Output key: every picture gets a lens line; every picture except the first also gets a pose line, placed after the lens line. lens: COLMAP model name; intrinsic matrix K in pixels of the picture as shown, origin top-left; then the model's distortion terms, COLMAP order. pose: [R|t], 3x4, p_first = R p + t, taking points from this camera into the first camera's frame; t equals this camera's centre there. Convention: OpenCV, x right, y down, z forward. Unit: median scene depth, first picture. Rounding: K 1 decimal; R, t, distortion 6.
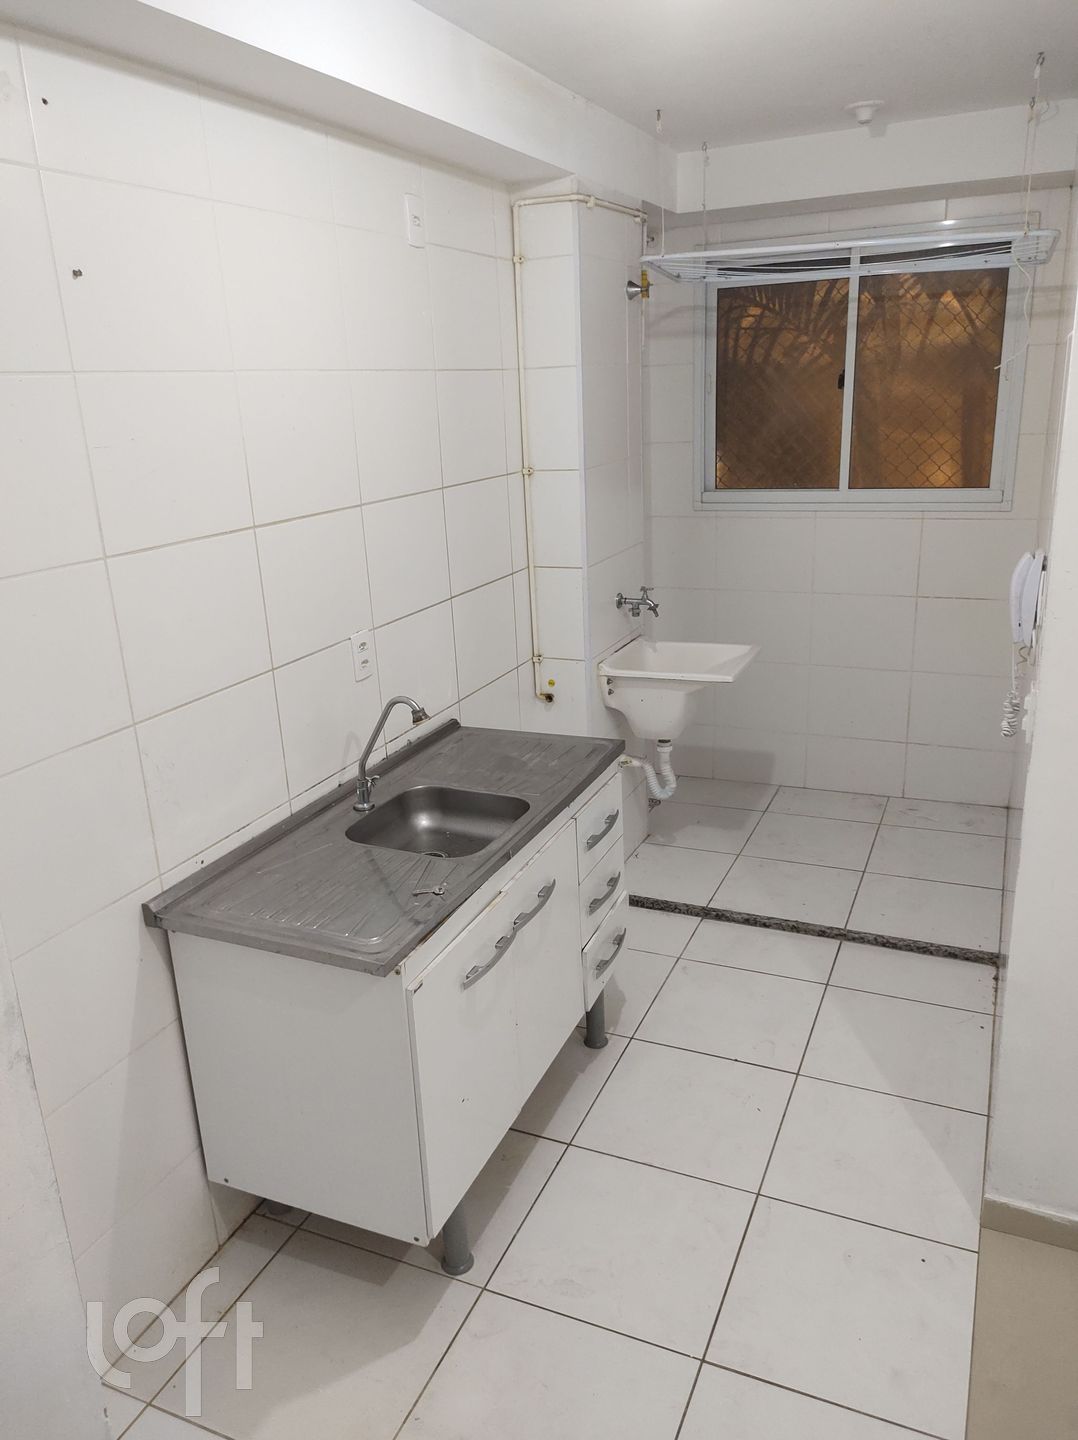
lens RADIAL K [[1046.4, 0, 541.7], [0, 1046.4, 720.9], [0, 0, 1]] dist [0.046953, -0.047633]
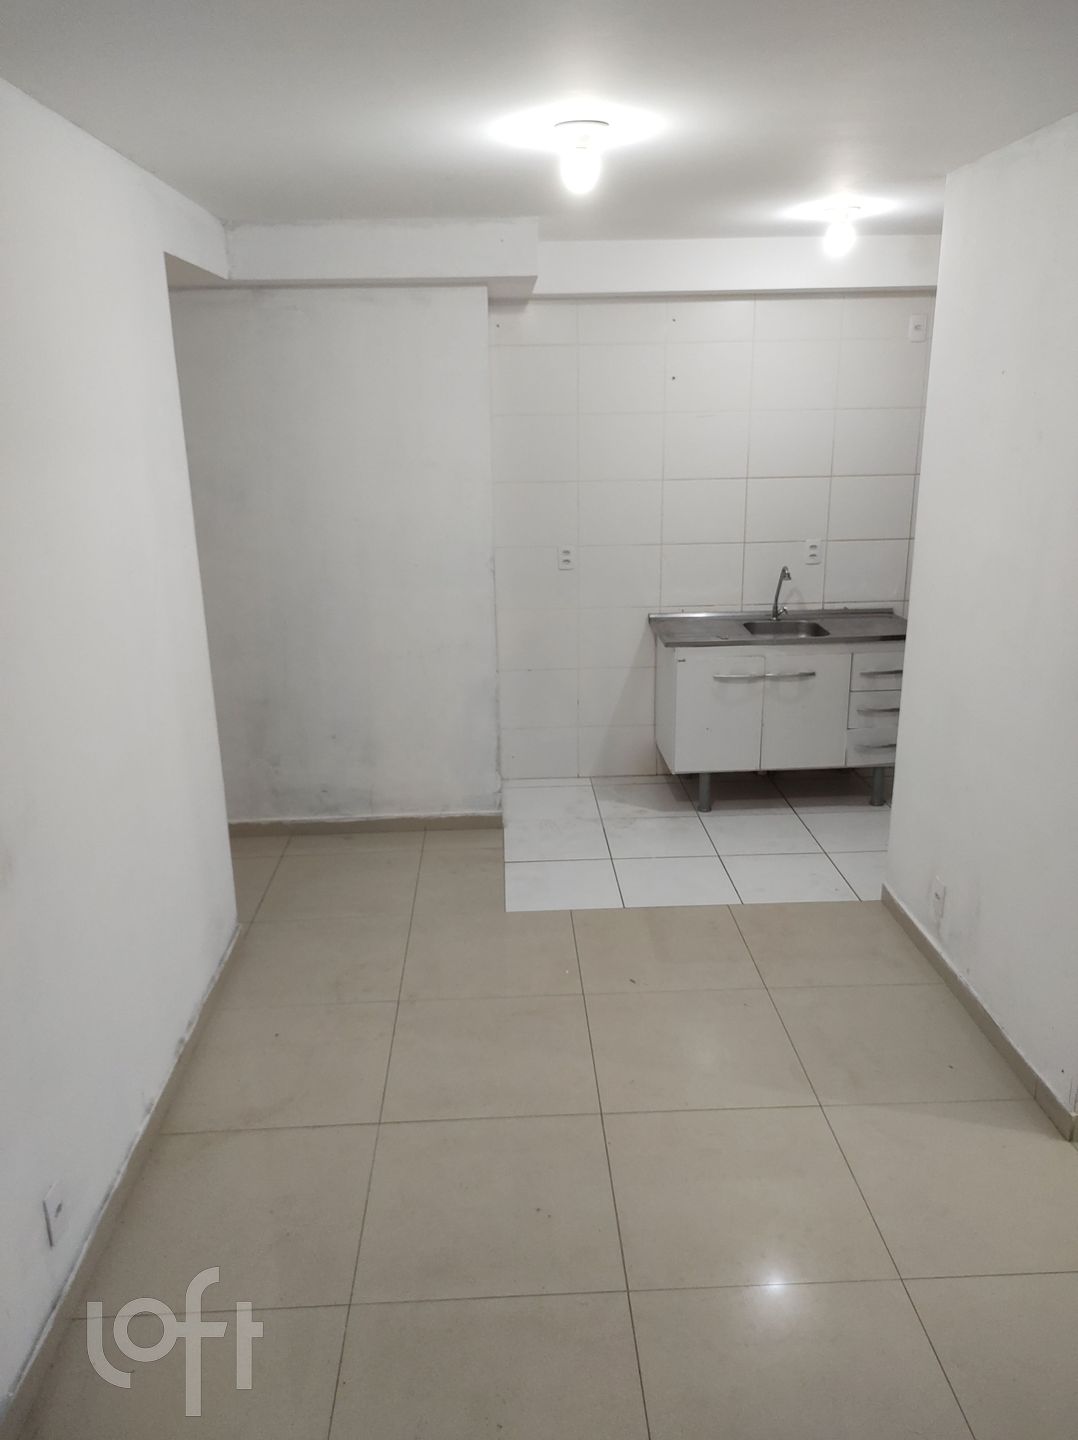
lens RADIAL K [[1046.5, 0, 539.0], [0, 1046.5, 720.0], [0, 0, 1]] dist [0.001650, -0.046739]
pose [[0.437493, 0.295166, -0.849398, 1.013106], [-0.264187, 0.945097, 0.192349, -0.004156], [0.859538, 0.140248, 0.491452, -0.272810]]
